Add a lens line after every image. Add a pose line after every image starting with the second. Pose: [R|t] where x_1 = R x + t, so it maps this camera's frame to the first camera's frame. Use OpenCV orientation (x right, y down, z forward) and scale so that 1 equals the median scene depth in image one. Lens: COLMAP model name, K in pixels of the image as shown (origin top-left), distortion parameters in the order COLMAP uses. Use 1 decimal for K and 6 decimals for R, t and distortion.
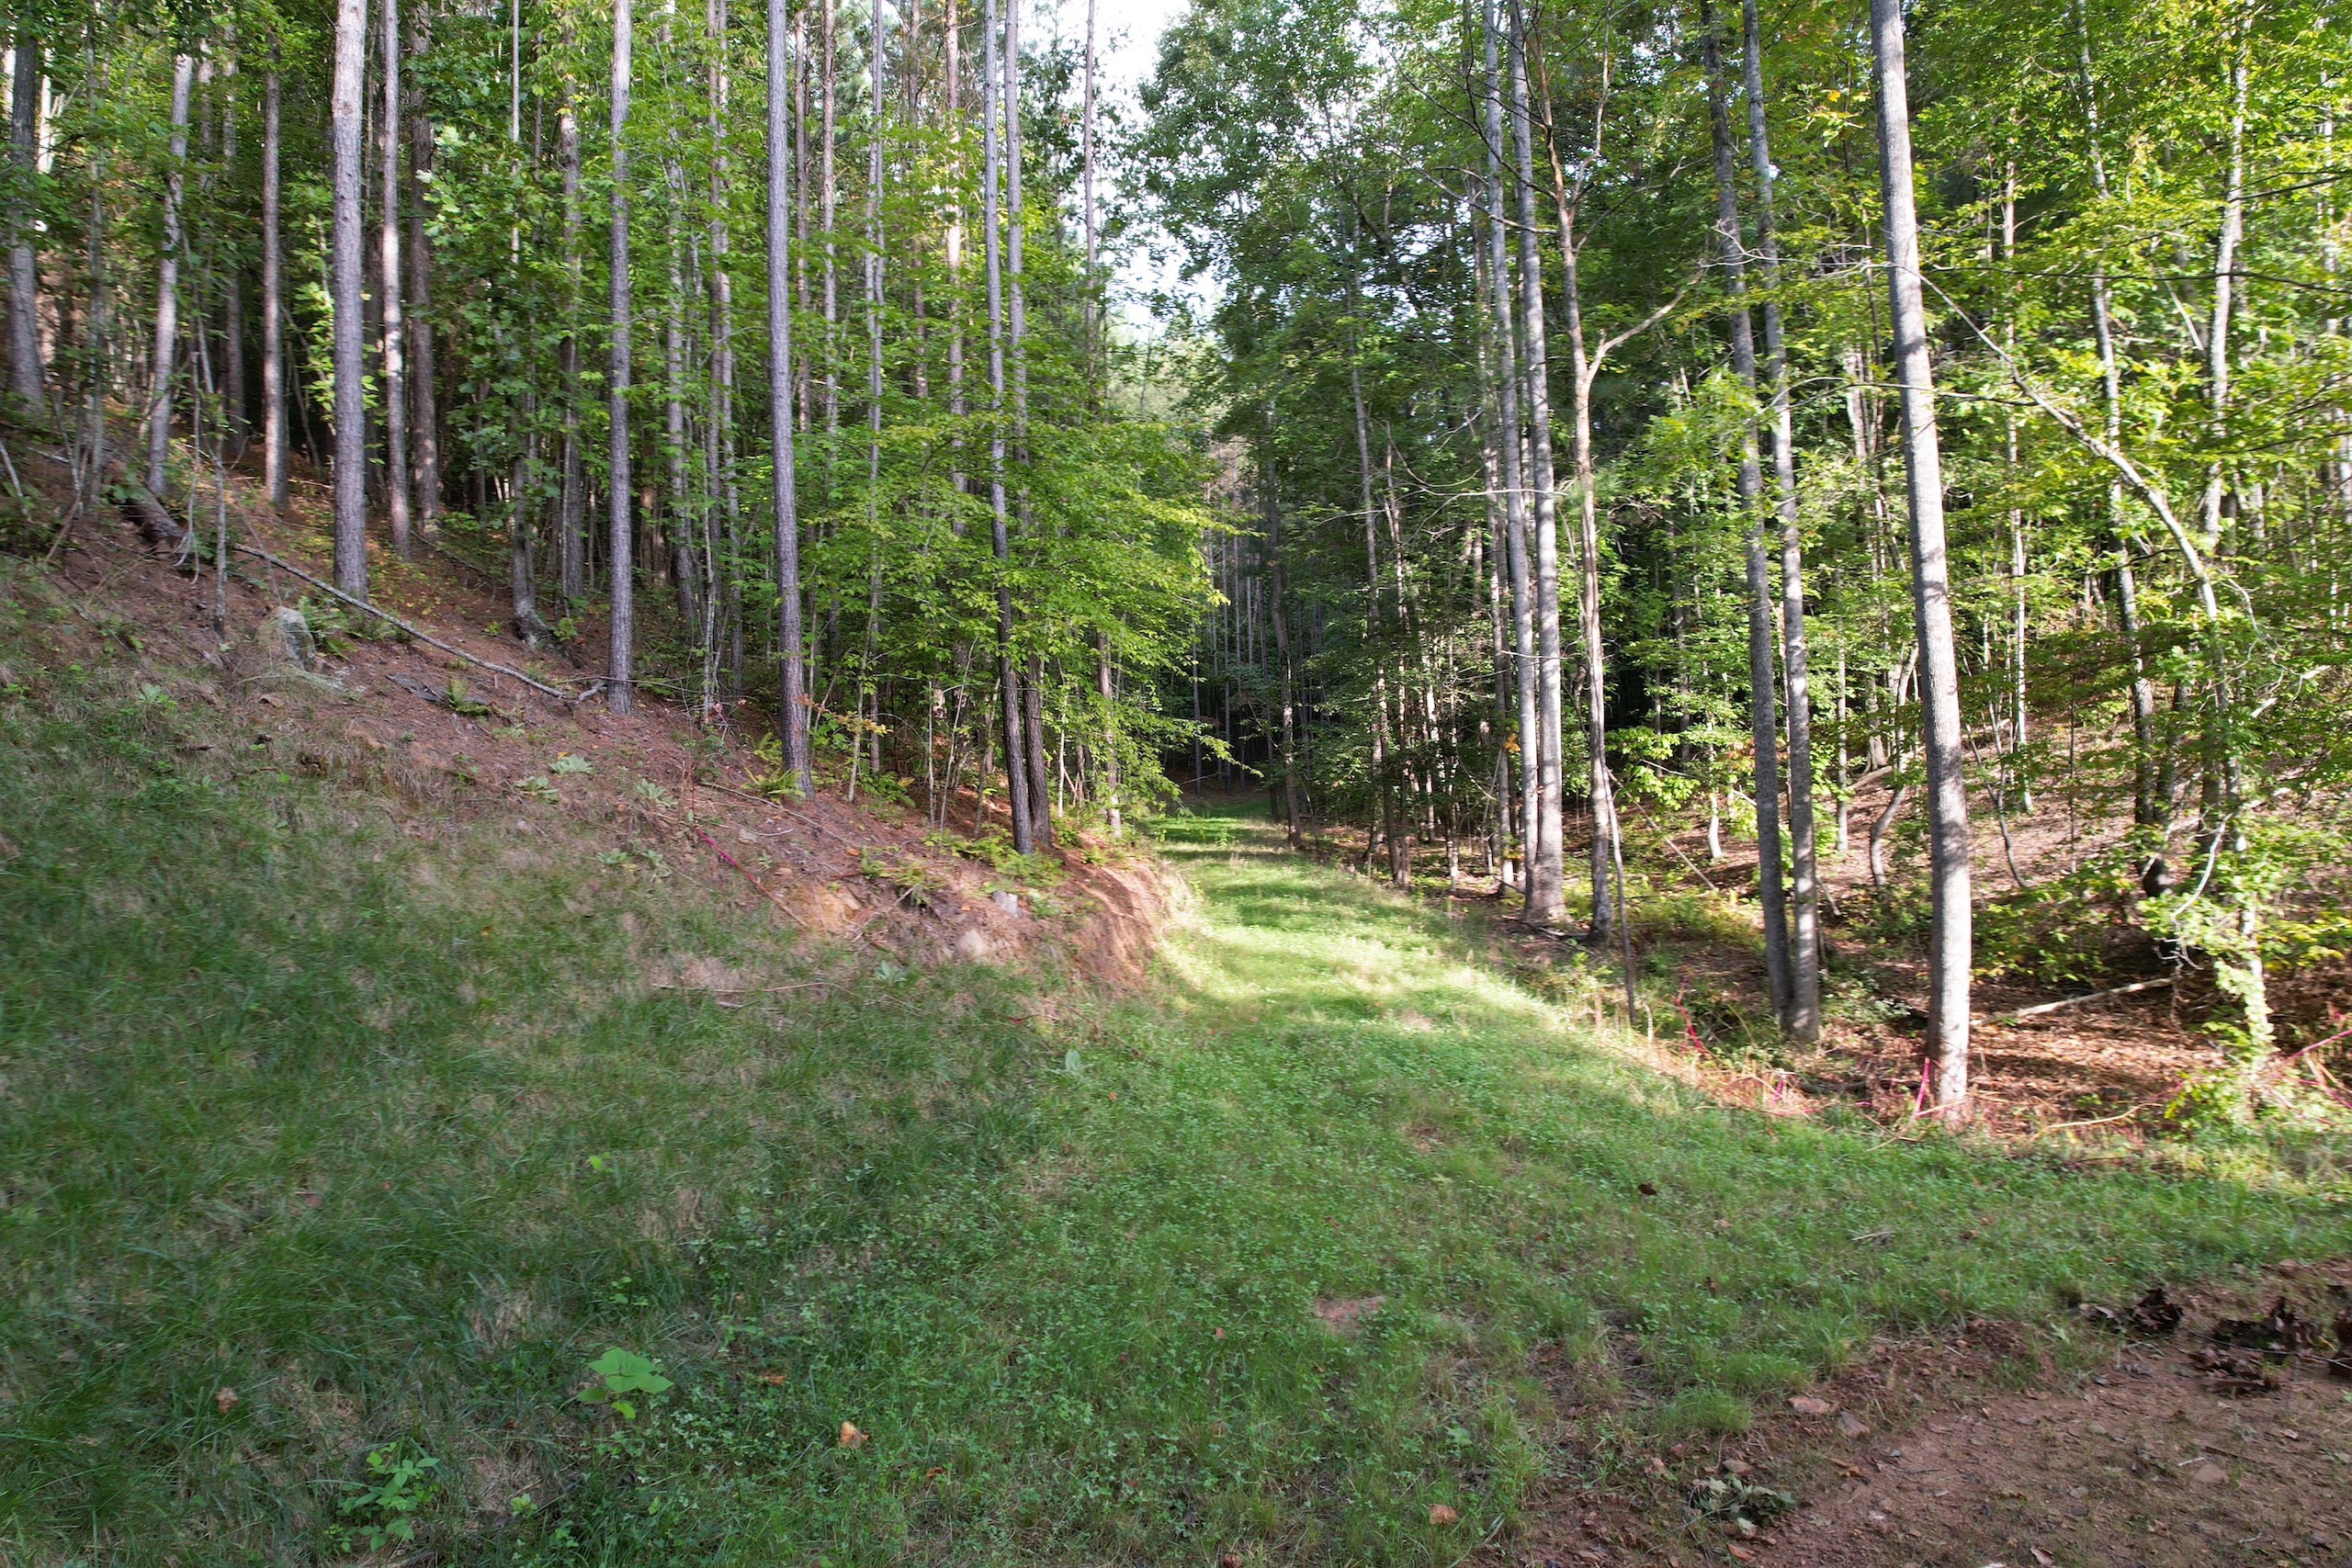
lens RADIAL K [[1550.1, 0, 1186.0], [0, 1550.1, 797.4], [0, 0, 1]] dist [-0.090170, 0.081139]
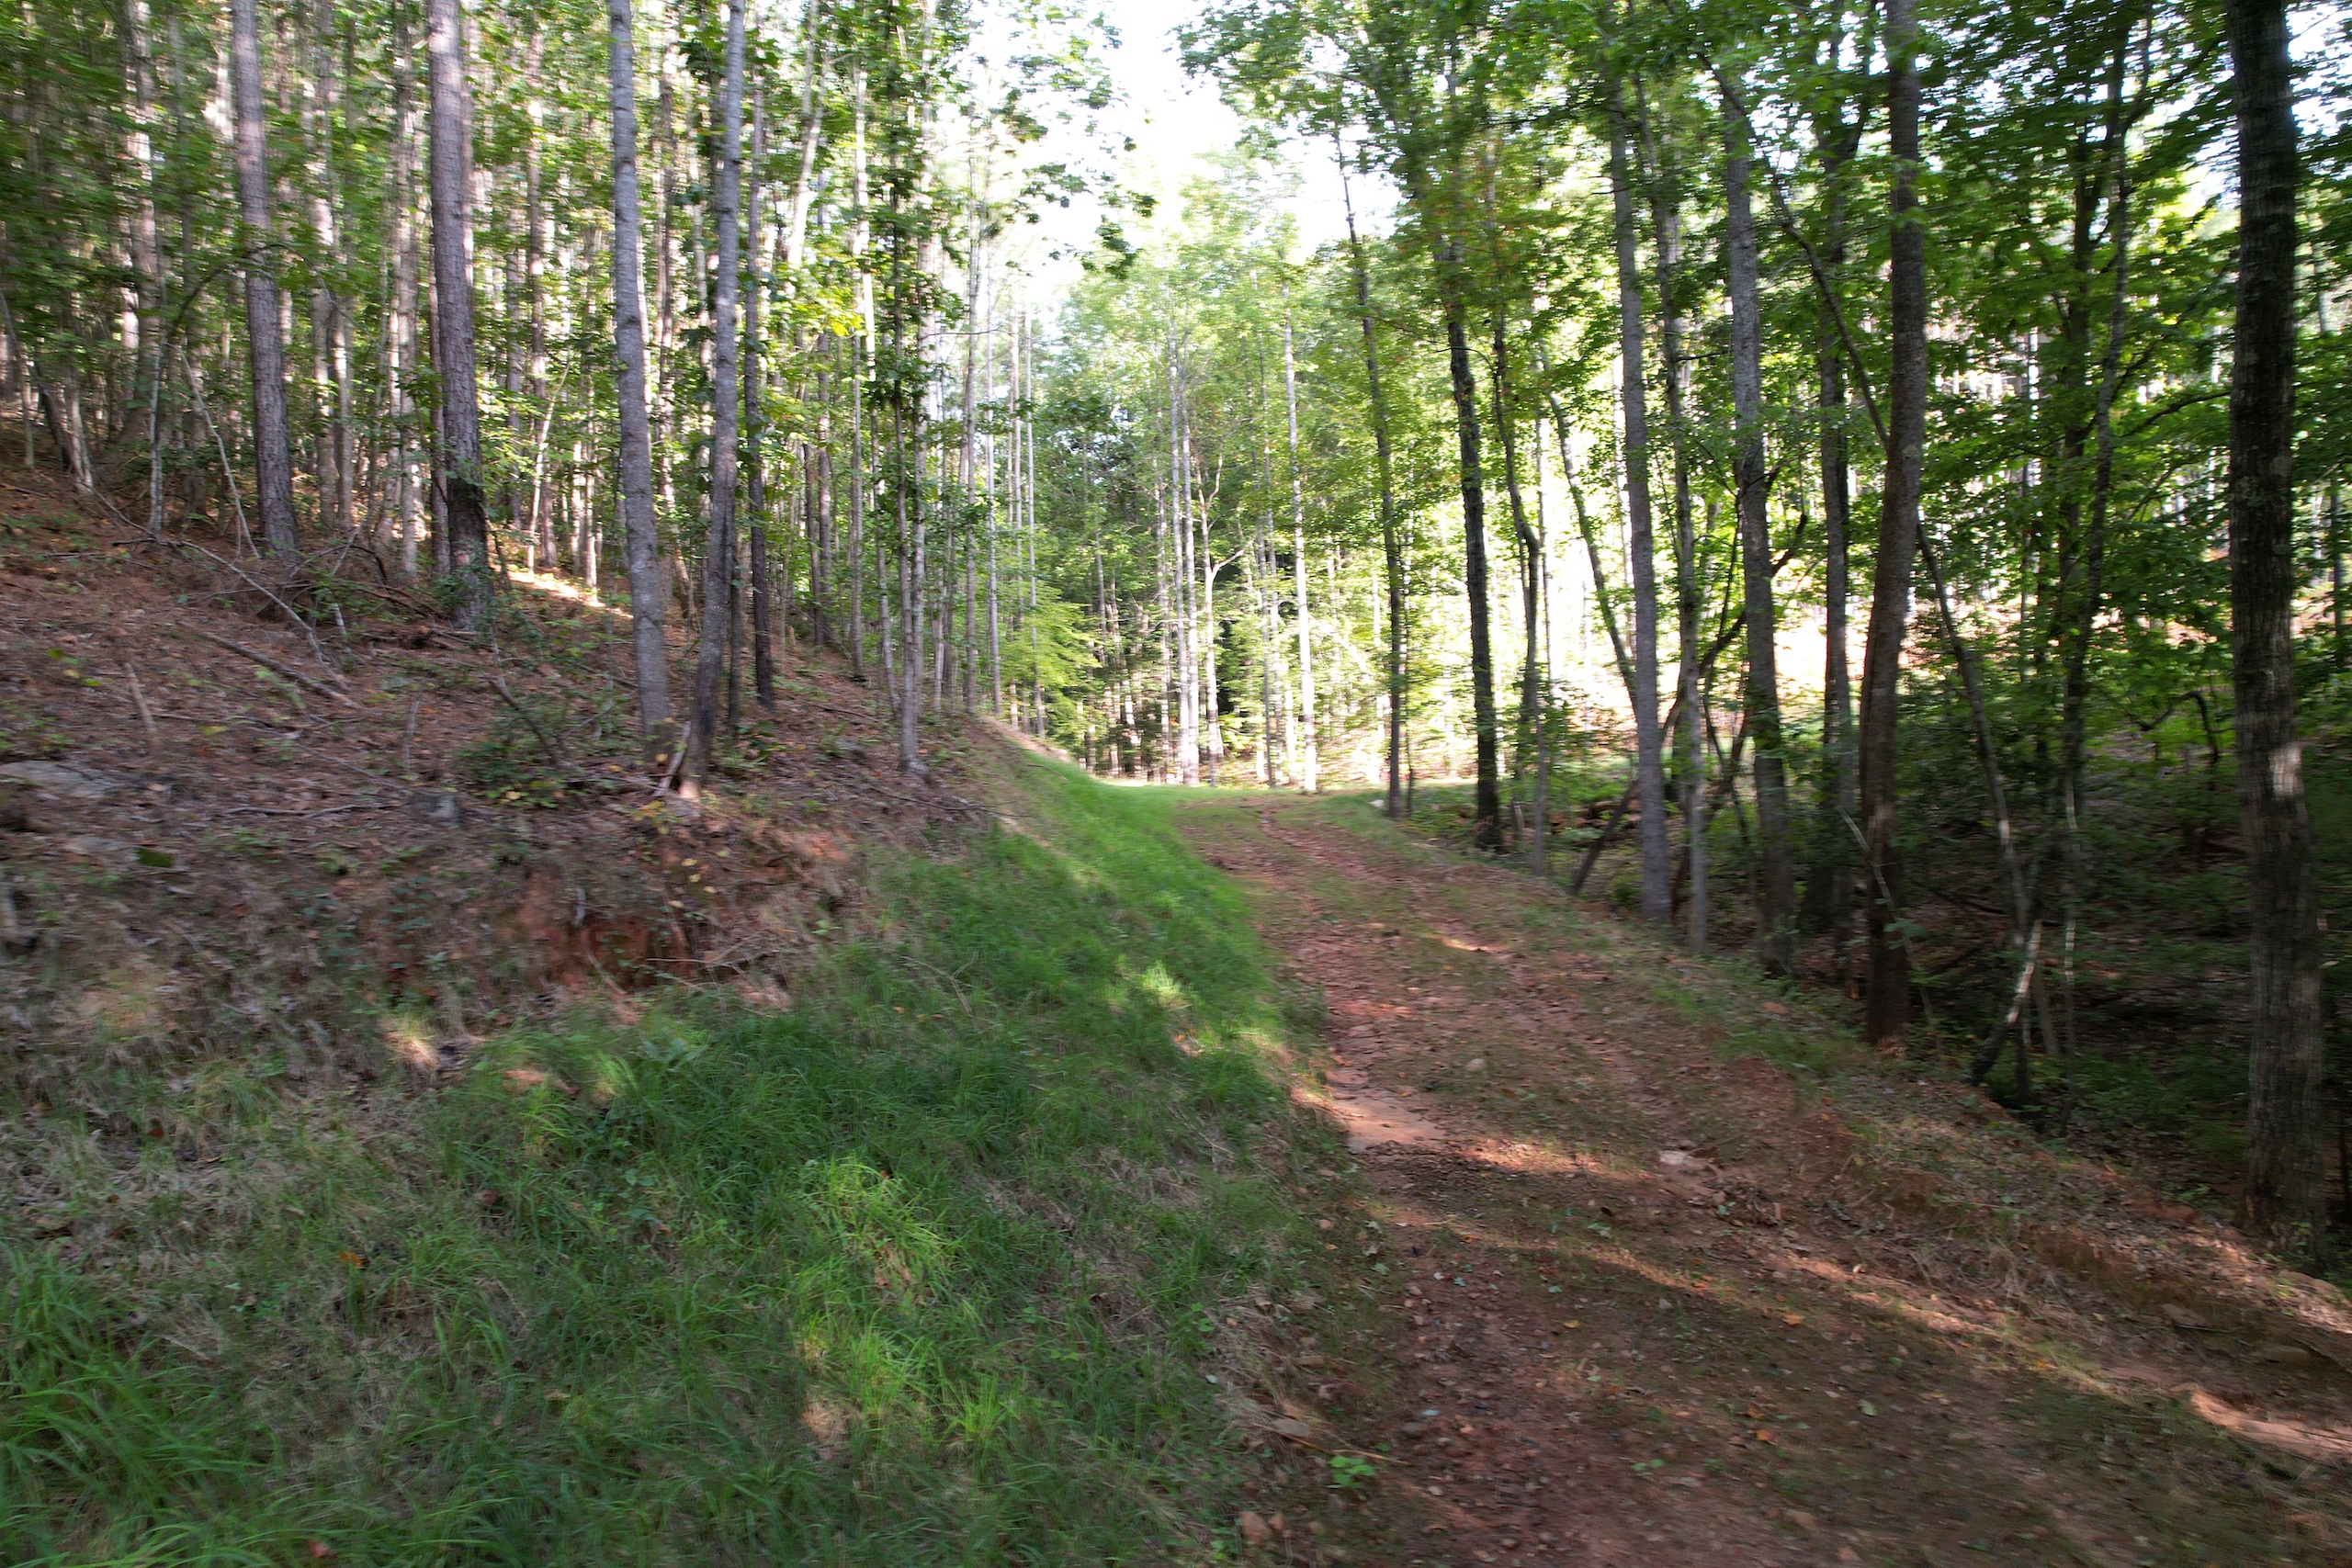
lens RADIAL K [[1550.1, 0, 1186.0], [0, 1550.1, 797.4], [0, 0, 1]] dist [-0.090170, 0.081139]
pose [[0.965362, 0.020539, 0.260103, -0.388372], [-0.018217, 0.999770, -0.011336, 0.111312], [-0.260276, 0.006205, 0.965514, -1.300781]]
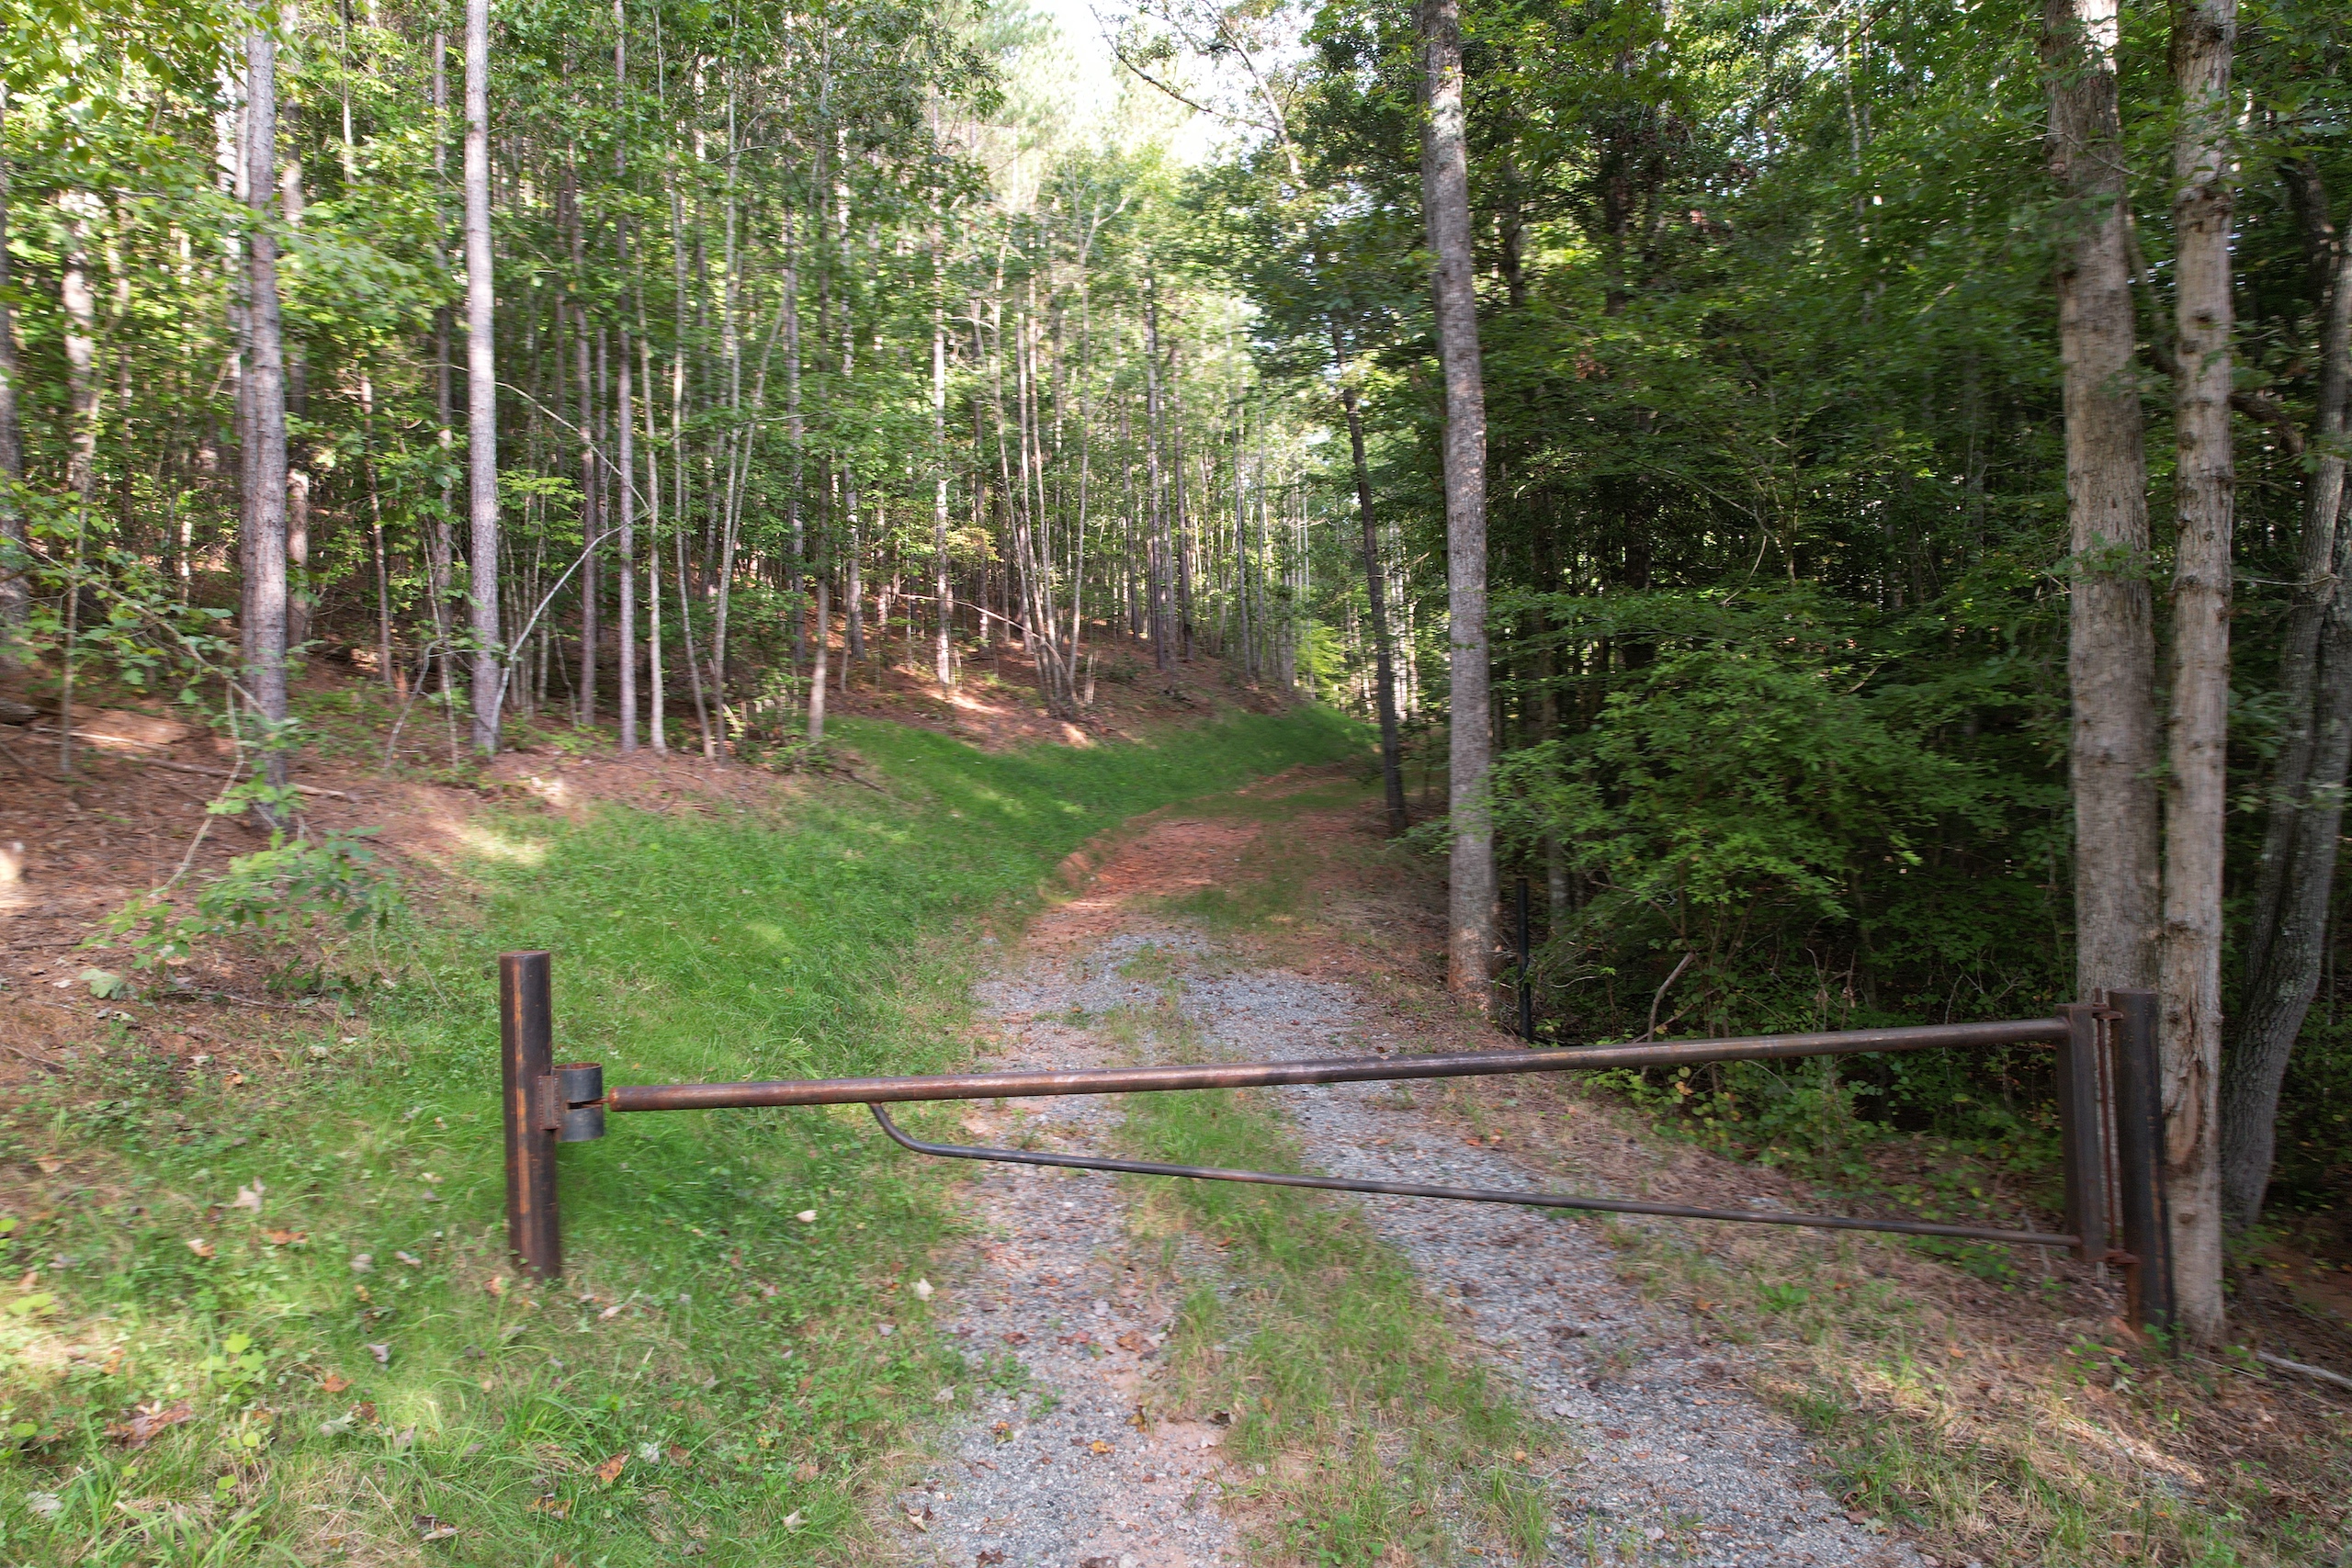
lens RADIAL K [[1550.1, 0, 1186.0], [0, 1550.1, 797.4], [0, 0, 1]] dist [-0.090170, 0.081139]
pose [[0.995594, 0.012309, 0.092957, -0.672713], [-0.012419, 0.999923, 0.000602, 0.236791], [-0.092943, -0.001754, 0.995670, -2.864574]]
